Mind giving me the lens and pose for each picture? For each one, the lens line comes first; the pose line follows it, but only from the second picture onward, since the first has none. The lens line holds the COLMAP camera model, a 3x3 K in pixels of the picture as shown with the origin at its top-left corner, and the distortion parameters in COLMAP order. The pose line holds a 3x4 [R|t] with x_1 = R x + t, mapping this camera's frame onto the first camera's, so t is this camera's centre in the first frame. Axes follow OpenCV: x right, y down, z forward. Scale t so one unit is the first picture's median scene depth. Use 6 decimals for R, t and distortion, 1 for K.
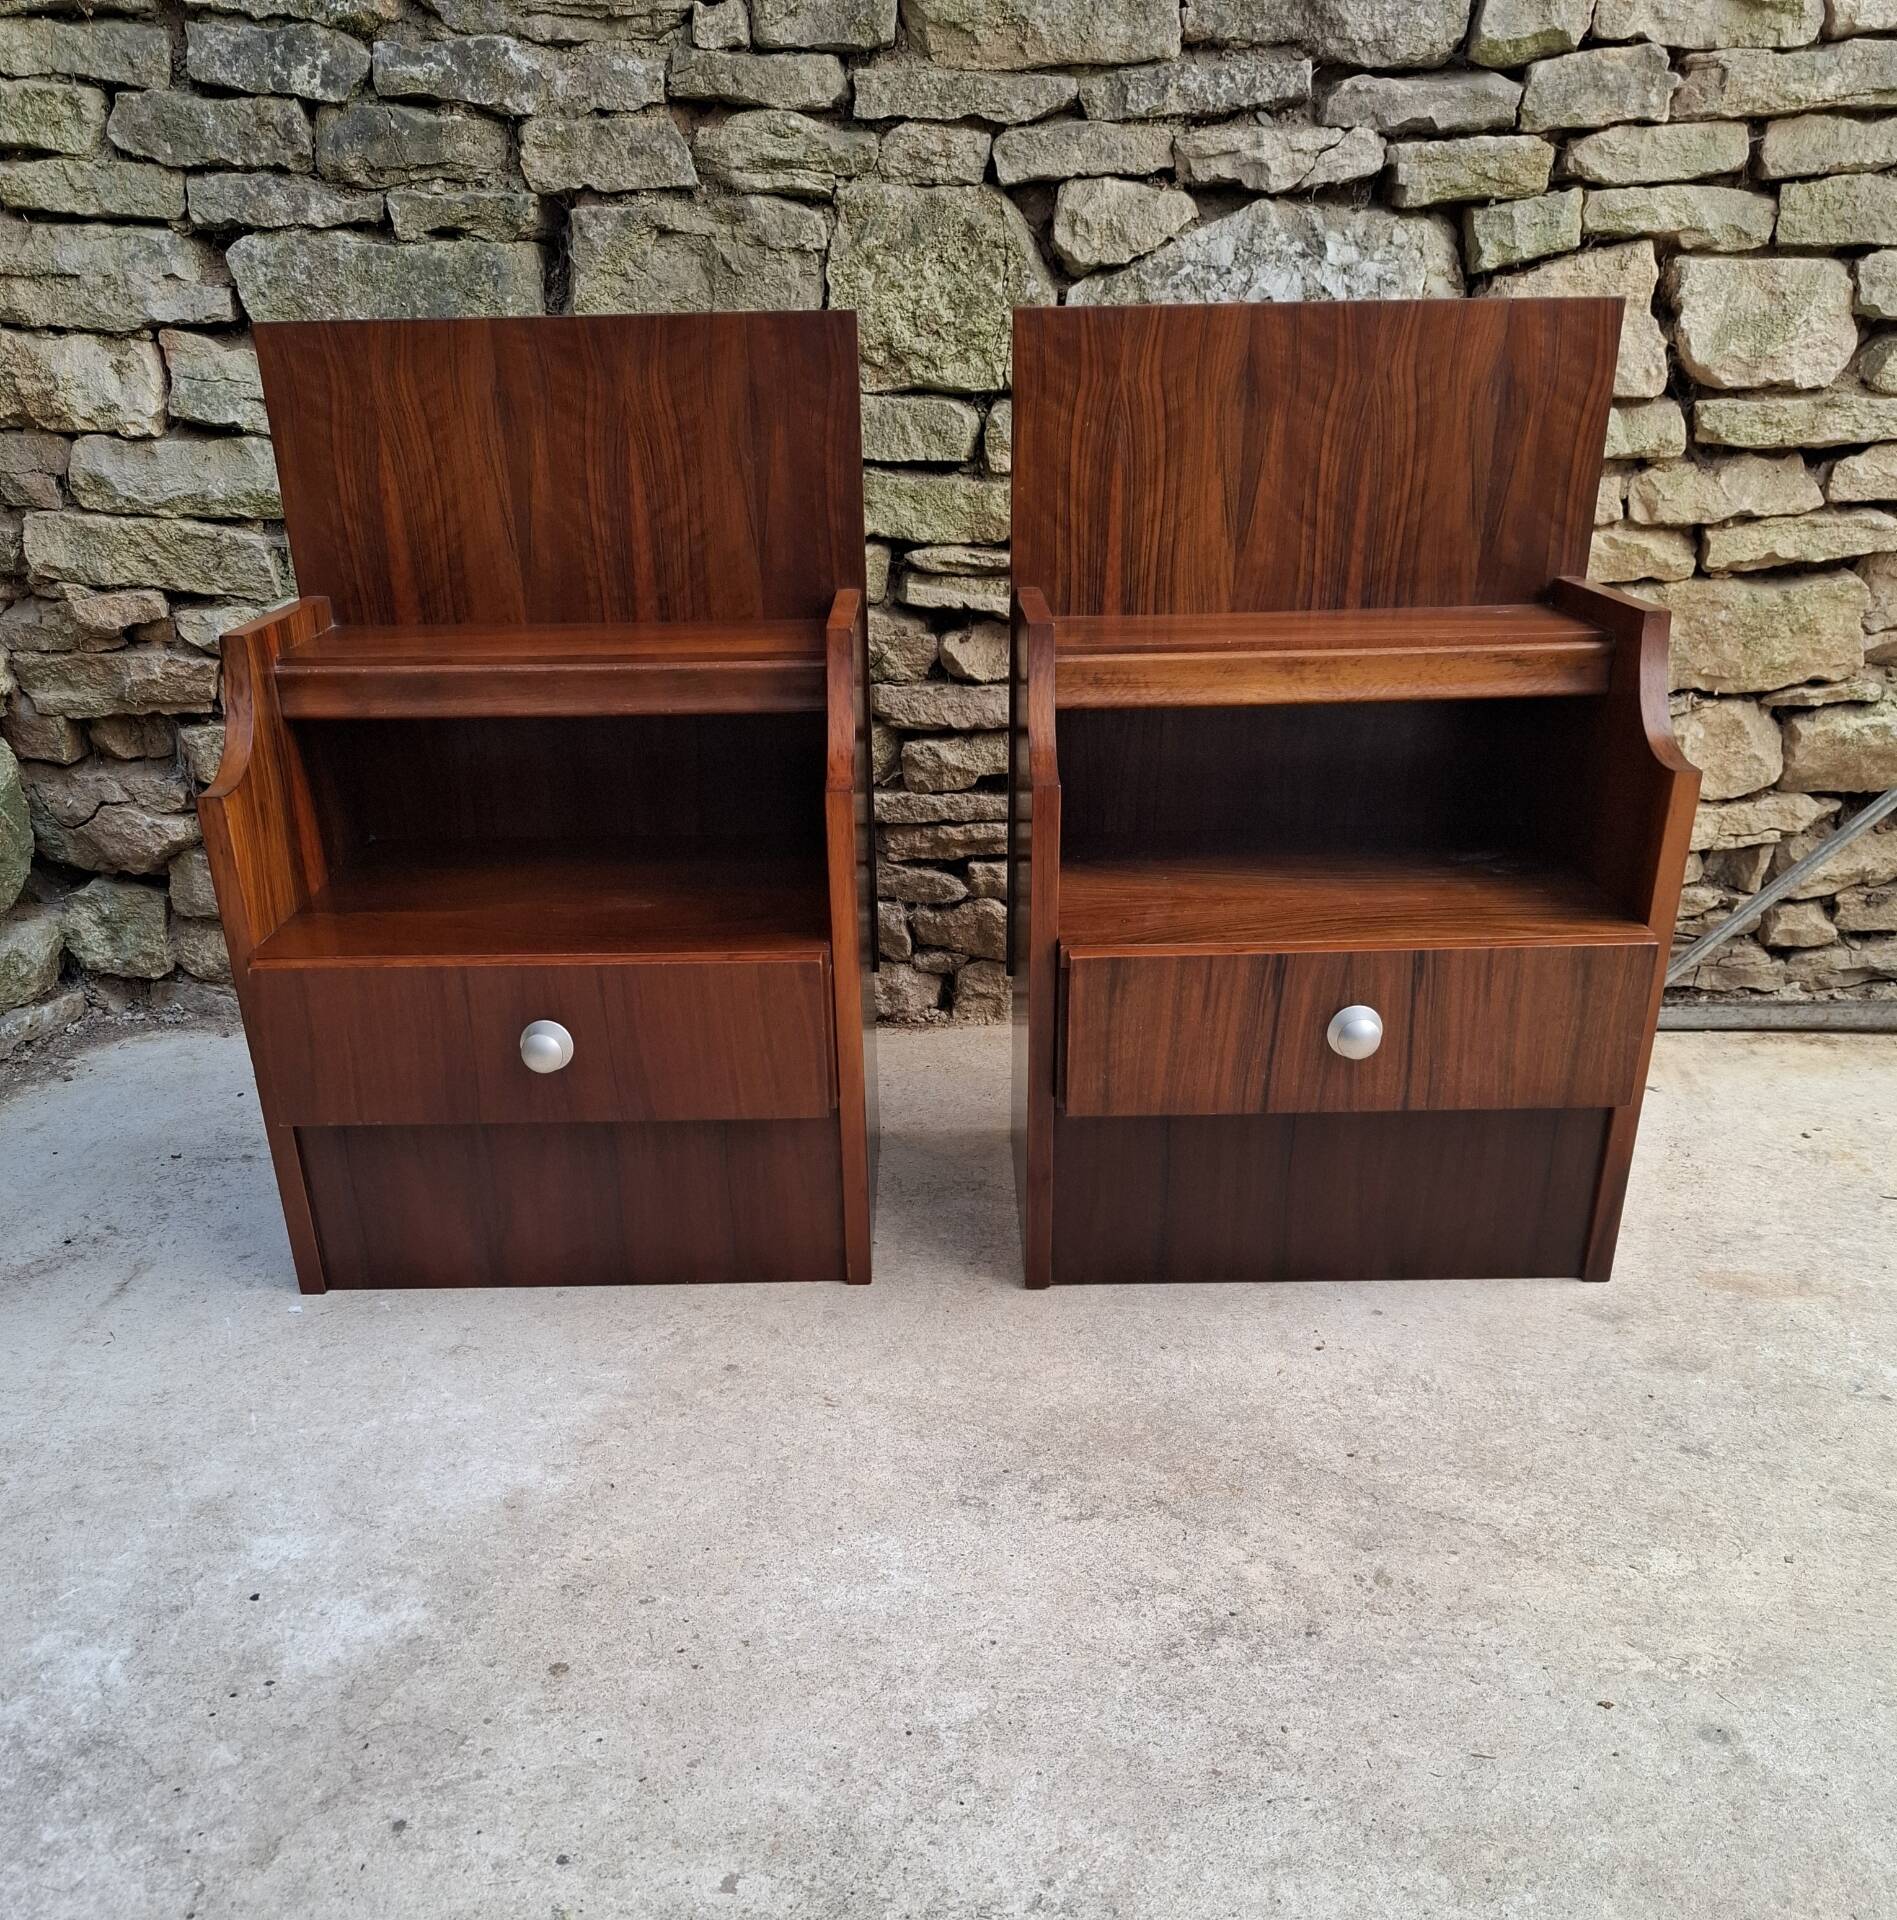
lens RADIAL K [[1758.1, 0, 922.6], [0, 1758.1, 1231.7], [0, 0, 1]] dist [0.096690, -0.128031]
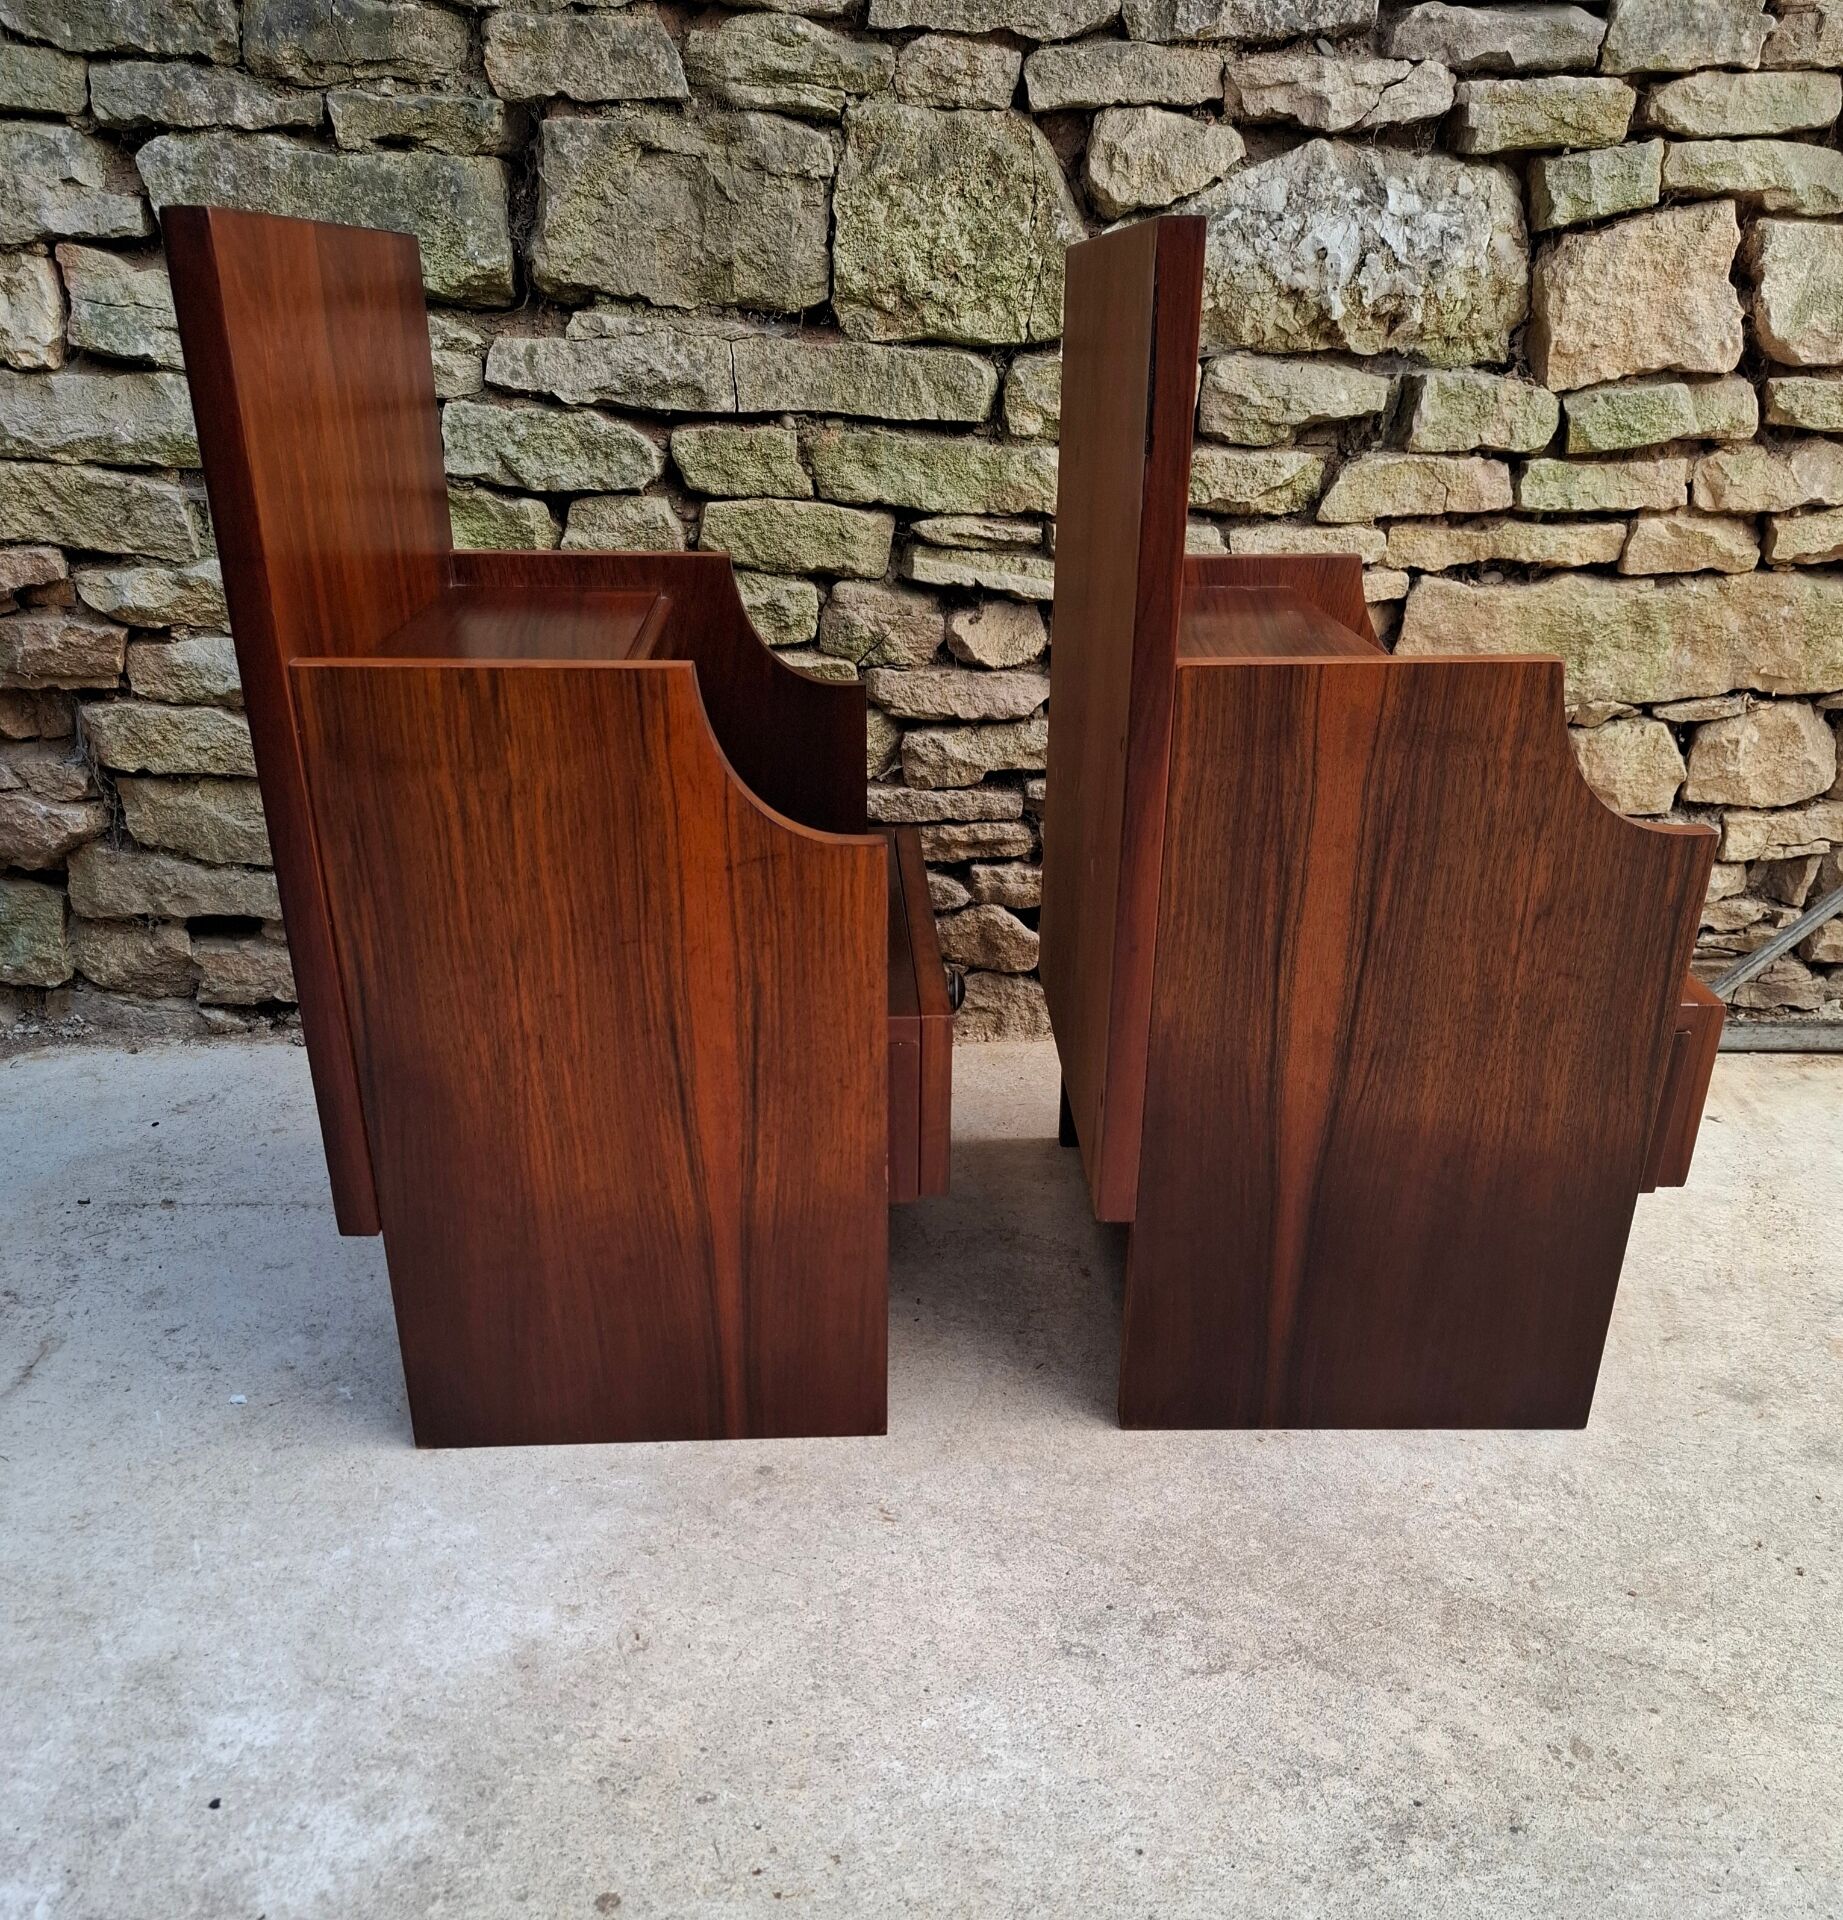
lens RADIAL K [[1709.3, 0, 916.4], [0, 1709.3, 1214.0], [0, 0, 1]] dist [0.084188, -0.107005]
pose [[0.997650, -0.004390, 0.068379, -0.074402], [0.003505, 0.999908, 0.013067, -0.047343], [-0.068430, -0.012797, 0.997574, 0.133967]]
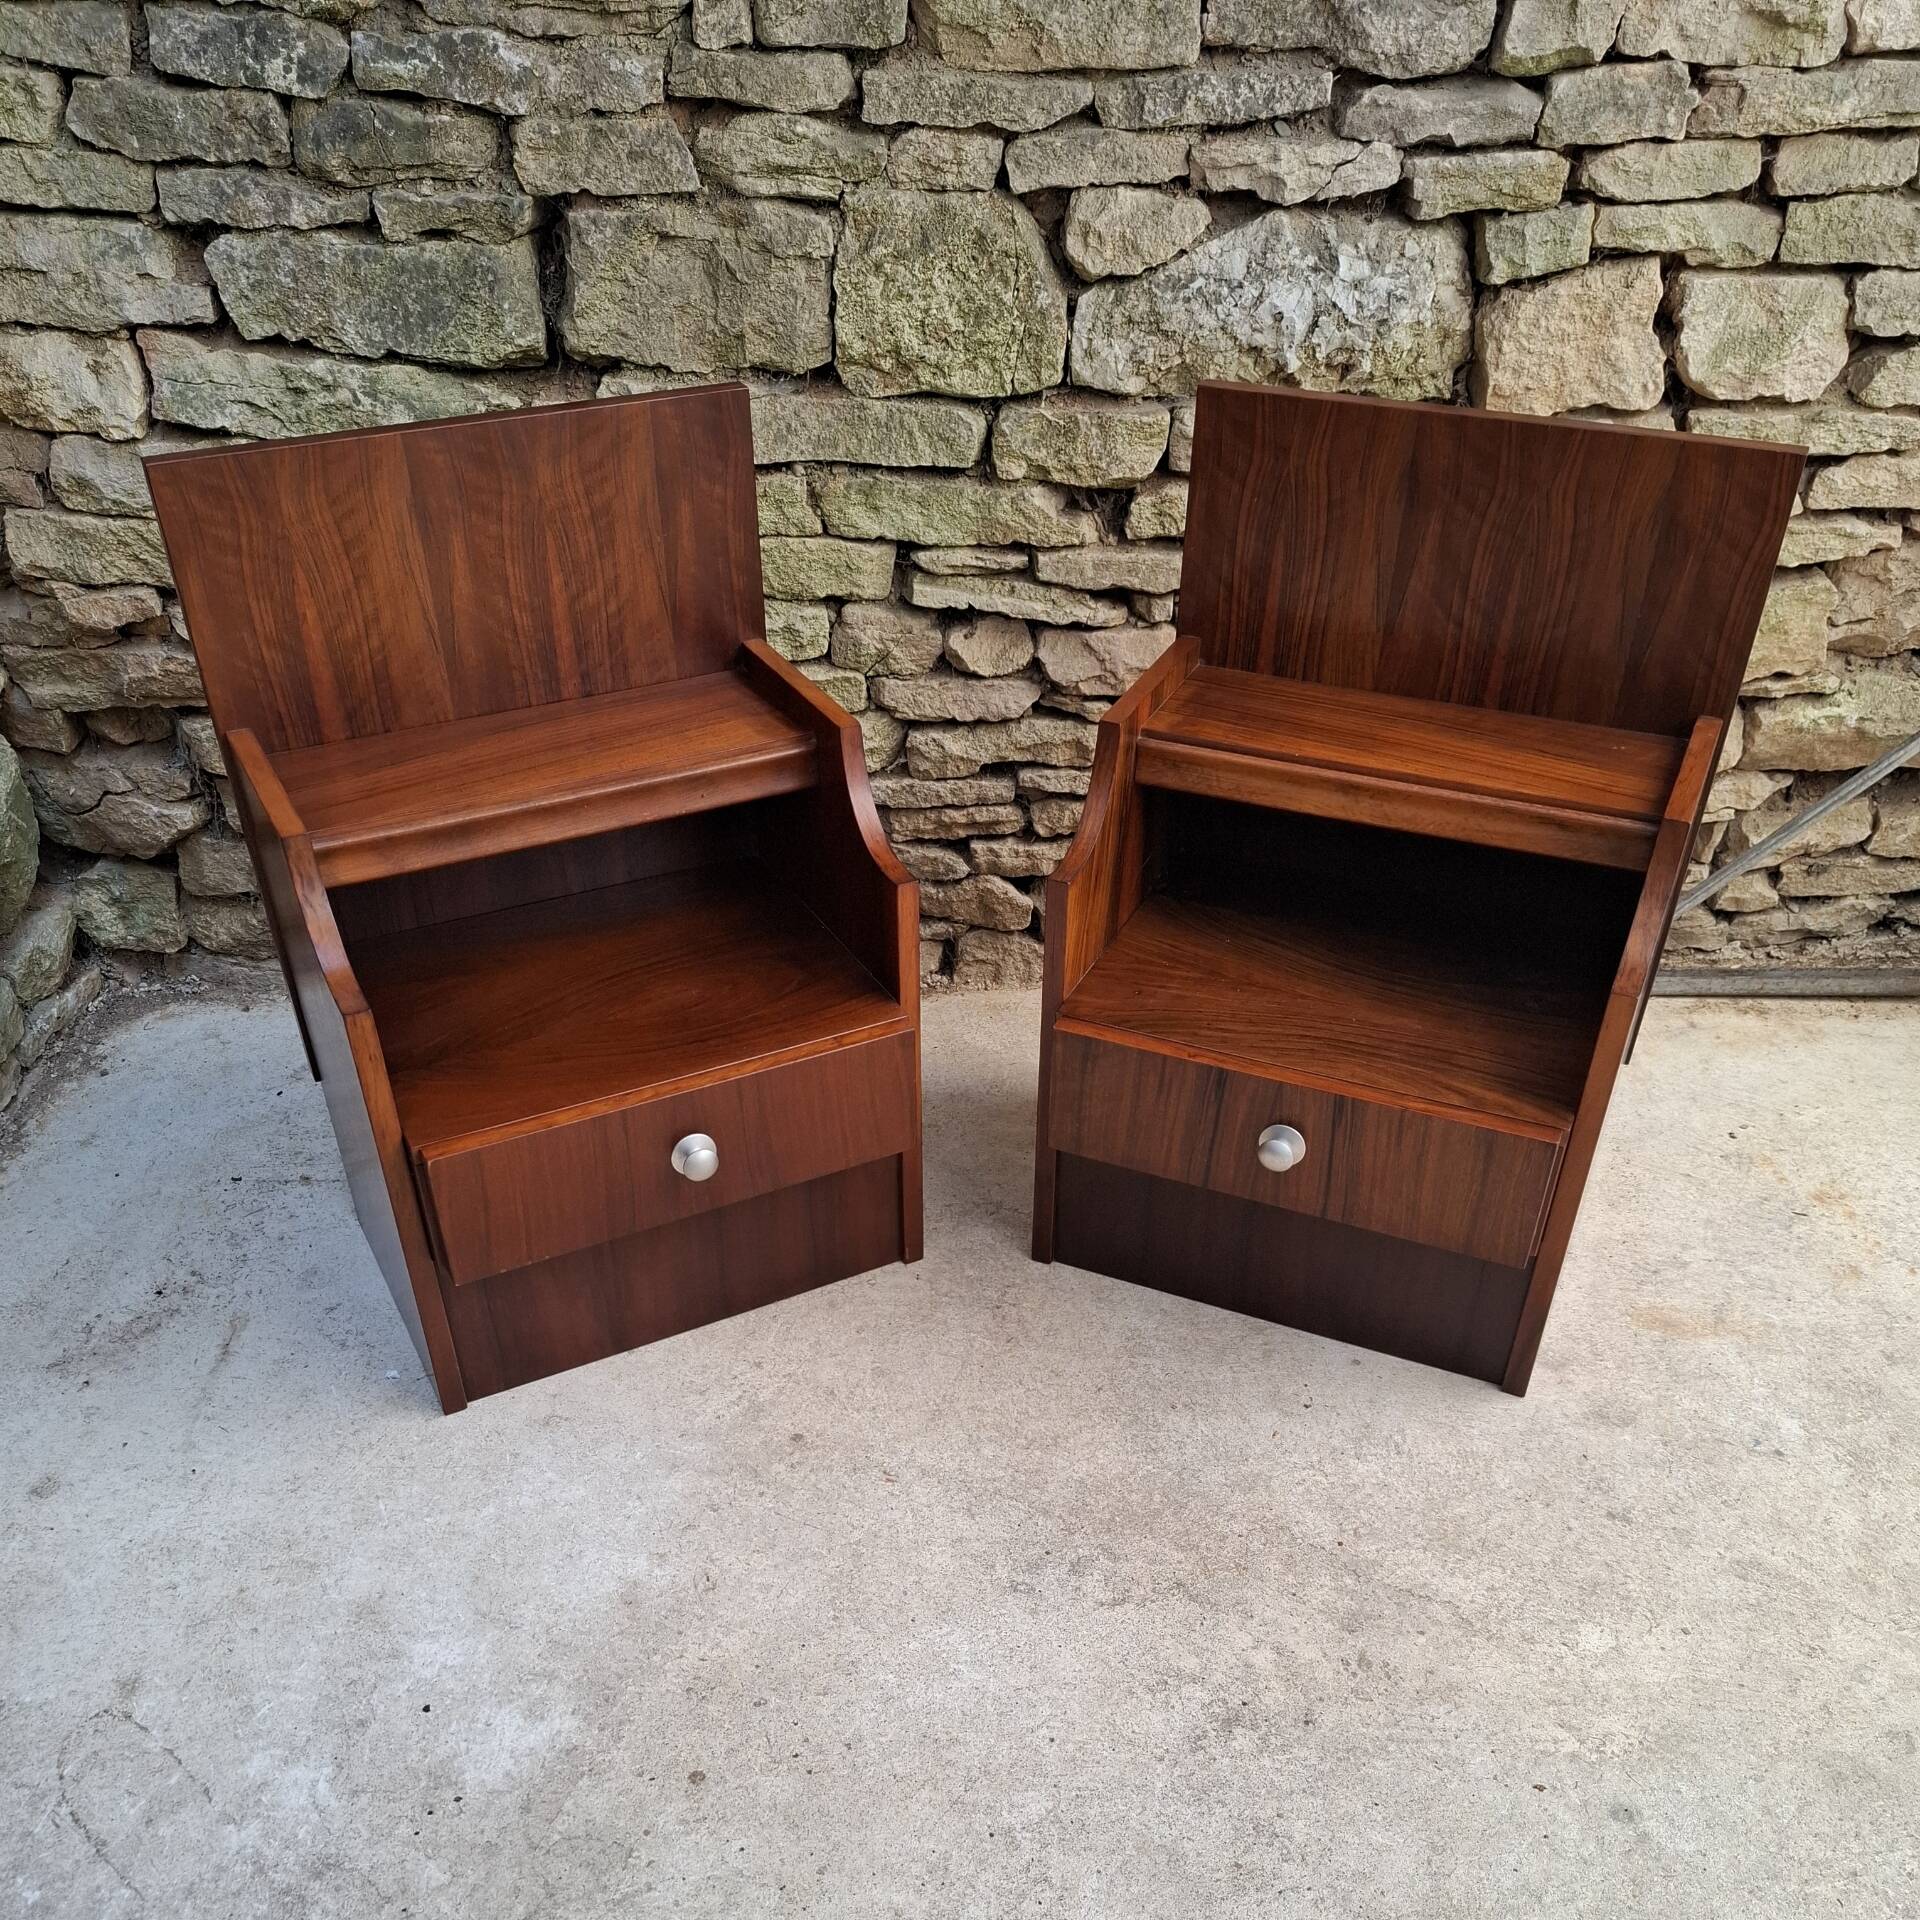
lens RADIAL K [[1781.4, 0, 956.2], [0, 1781.4, 1257.1], [0, 0, 1]] dist [0.107267, -0.147430]
pose [[0.997935, -0.022743, 0.060074, -0.059282], [0.009358, 0.976717, 0.214327, -0.229503], [-0.063549, -0.213322, 0.974913, -0.086103]]
